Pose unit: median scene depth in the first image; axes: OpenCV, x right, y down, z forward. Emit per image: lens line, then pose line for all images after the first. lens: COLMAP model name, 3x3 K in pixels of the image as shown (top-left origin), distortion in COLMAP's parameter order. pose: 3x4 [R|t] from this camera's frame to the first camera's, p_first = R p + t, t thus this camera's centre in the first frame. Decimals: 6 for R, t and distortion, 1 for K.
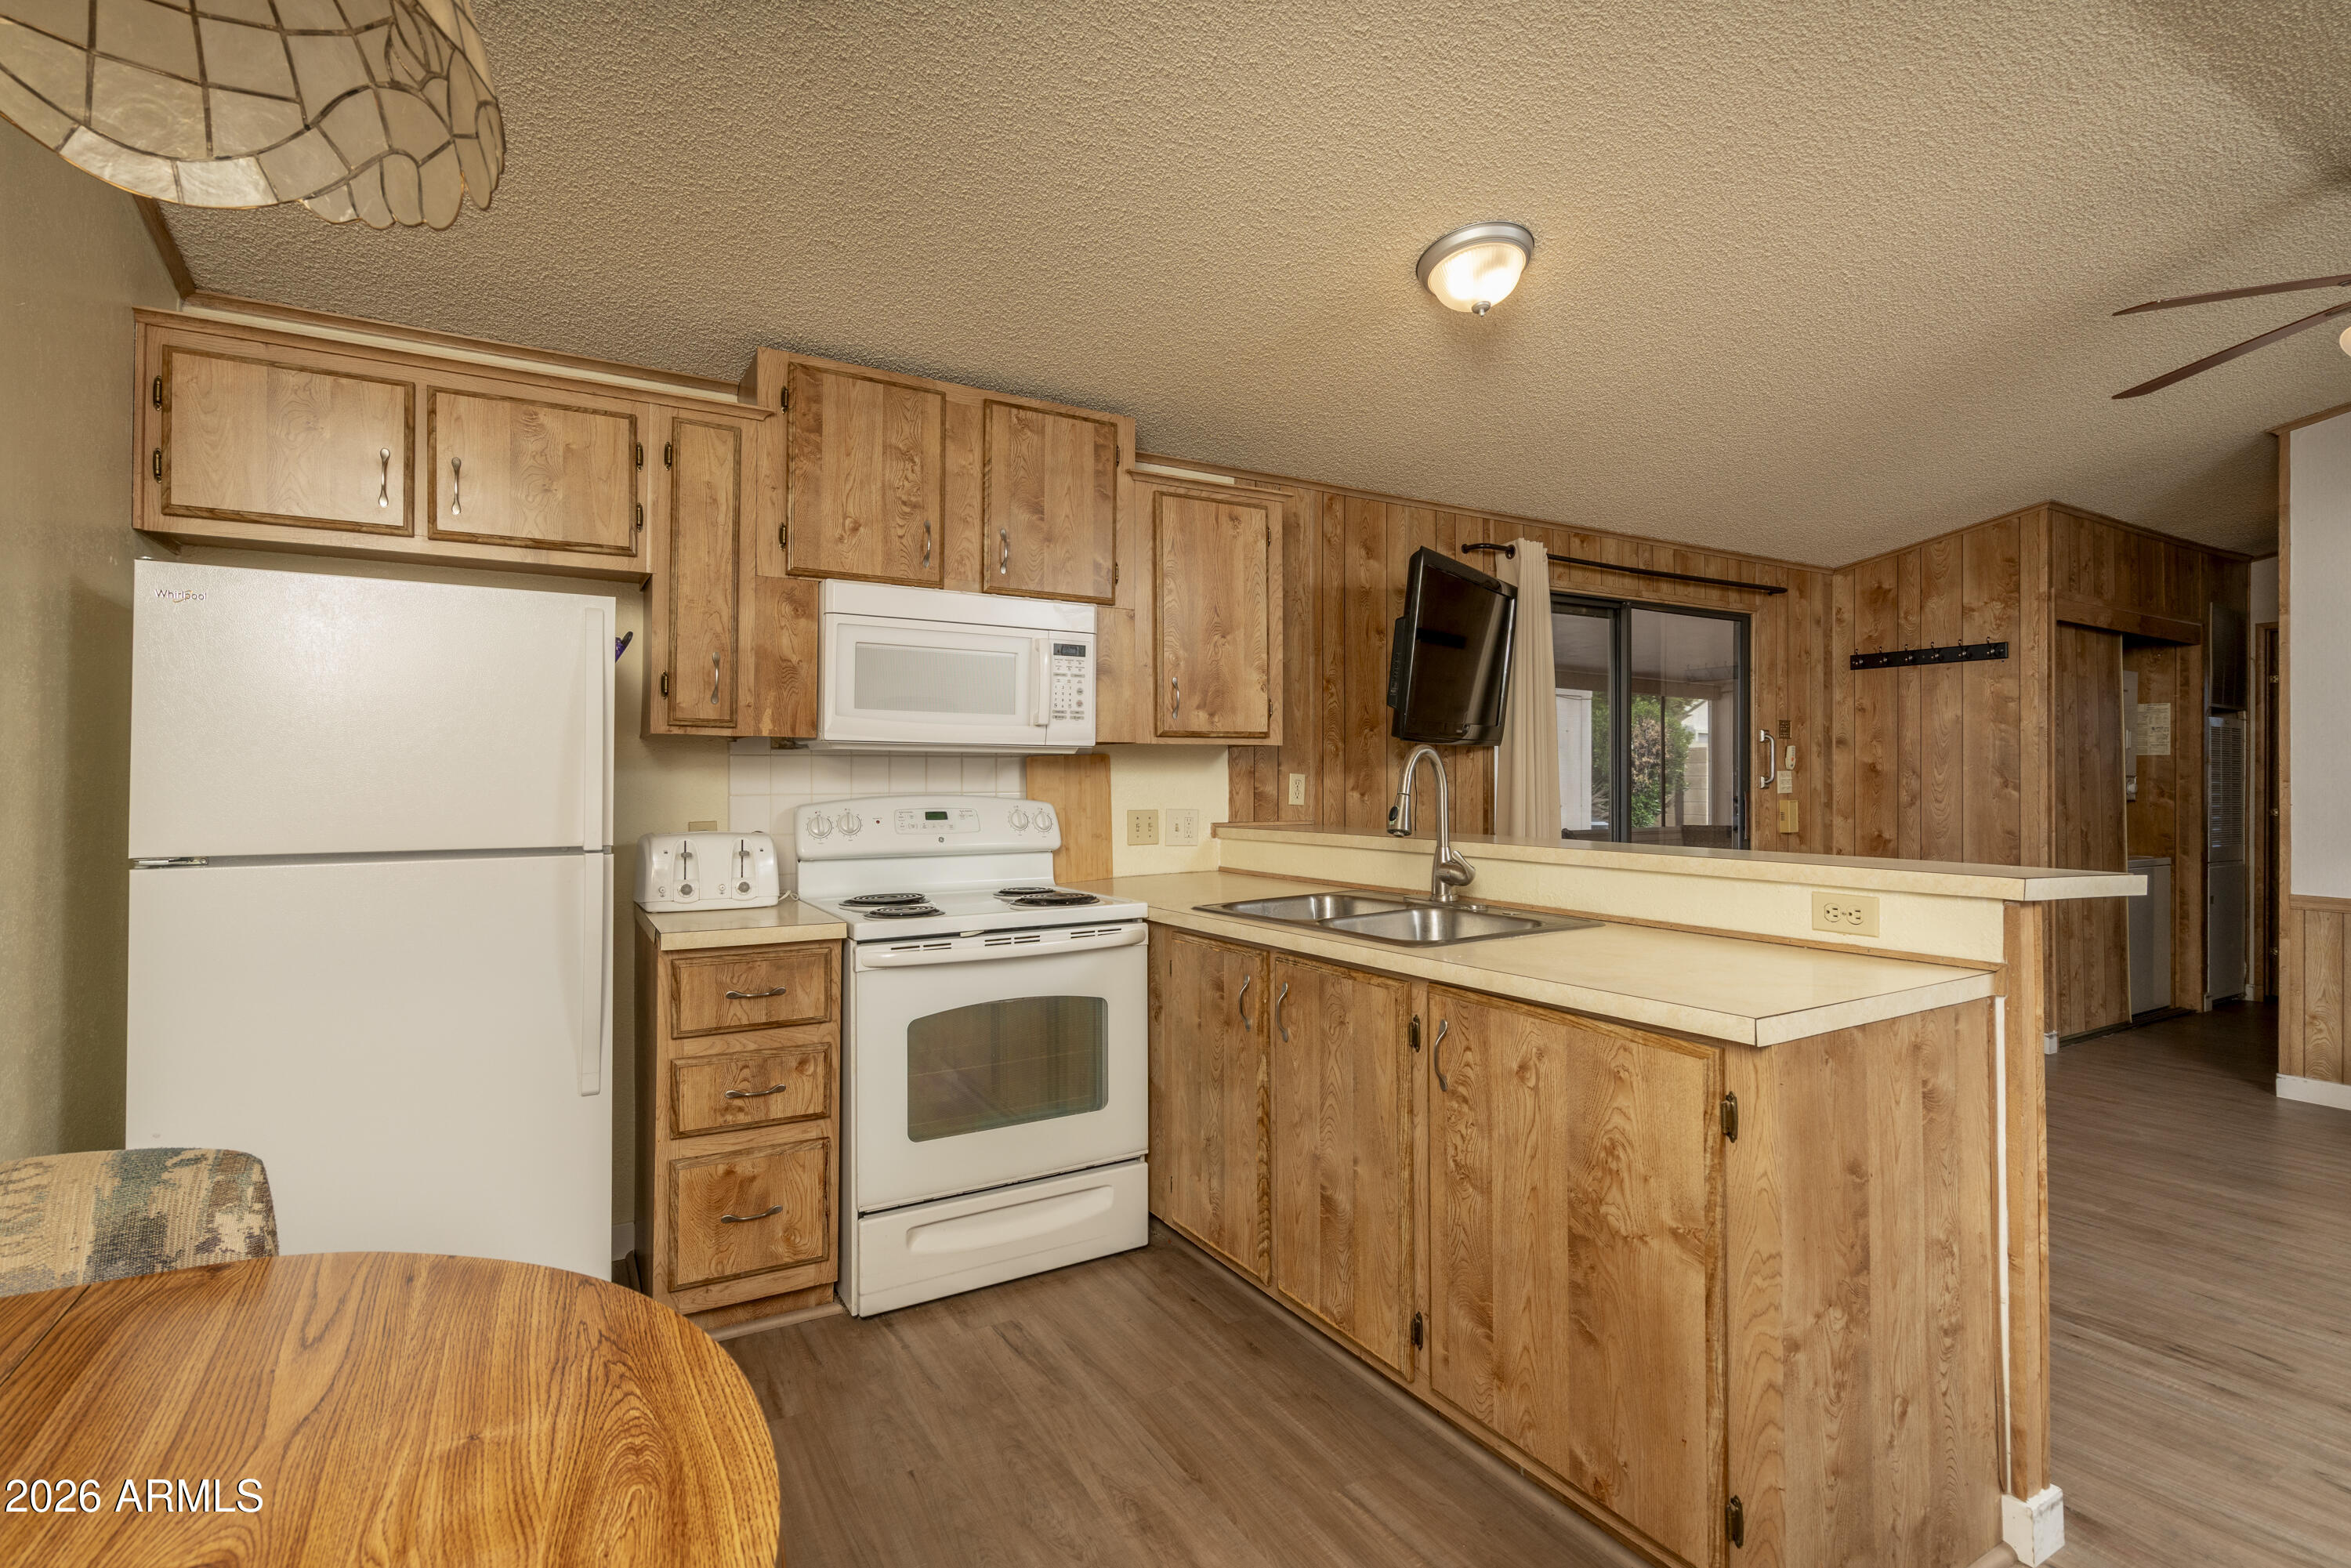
lens RADIAL K [[1083.0, 0, 1156.0], [0, 1083.0, 780.1], [0, 0, 1]] dist [-0.002065, -0.000929]
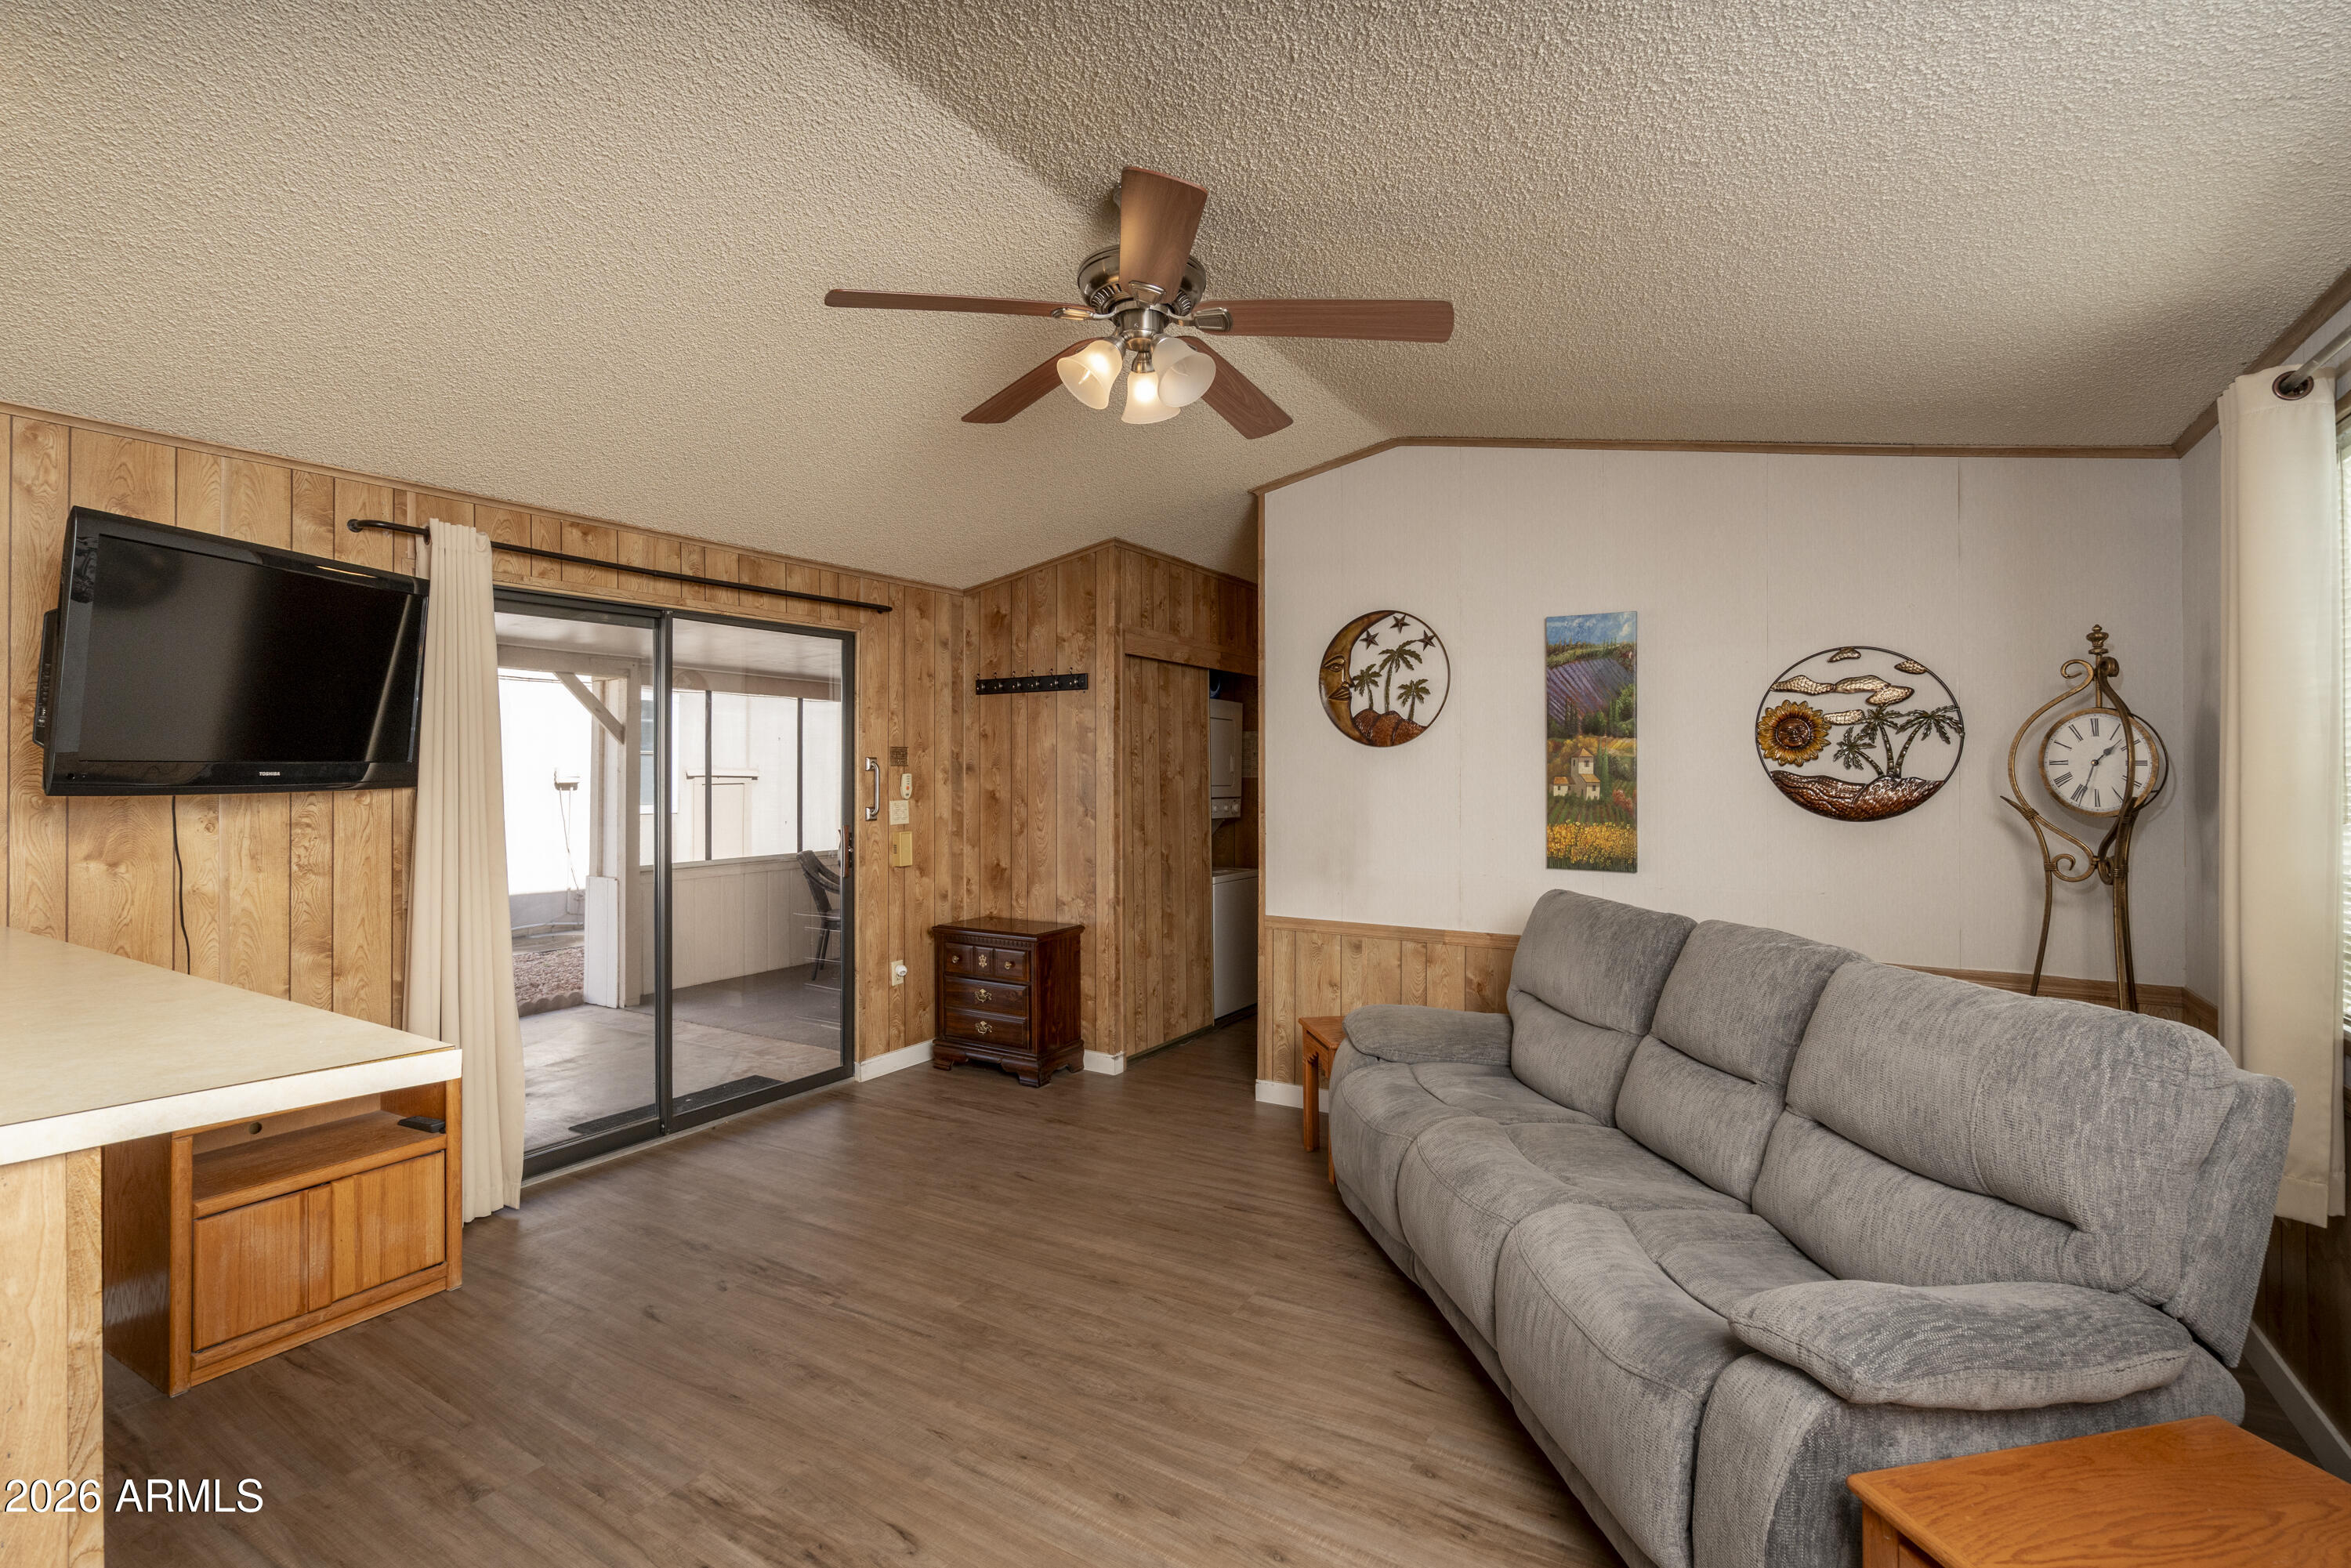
lens RADIAL K [[1083.0, 0, 1165.9], [0, 1083.0, 771.9], [0, 0, 1]] dist [-0.002065, -0.000929]
pose [[0.882229, -0.006236, 0.470780, 0.353548], [0.008481, 0.999961, -0.002647, -0.029931], [-0.470745, 0.006328, 0.882247, 0.059794]]
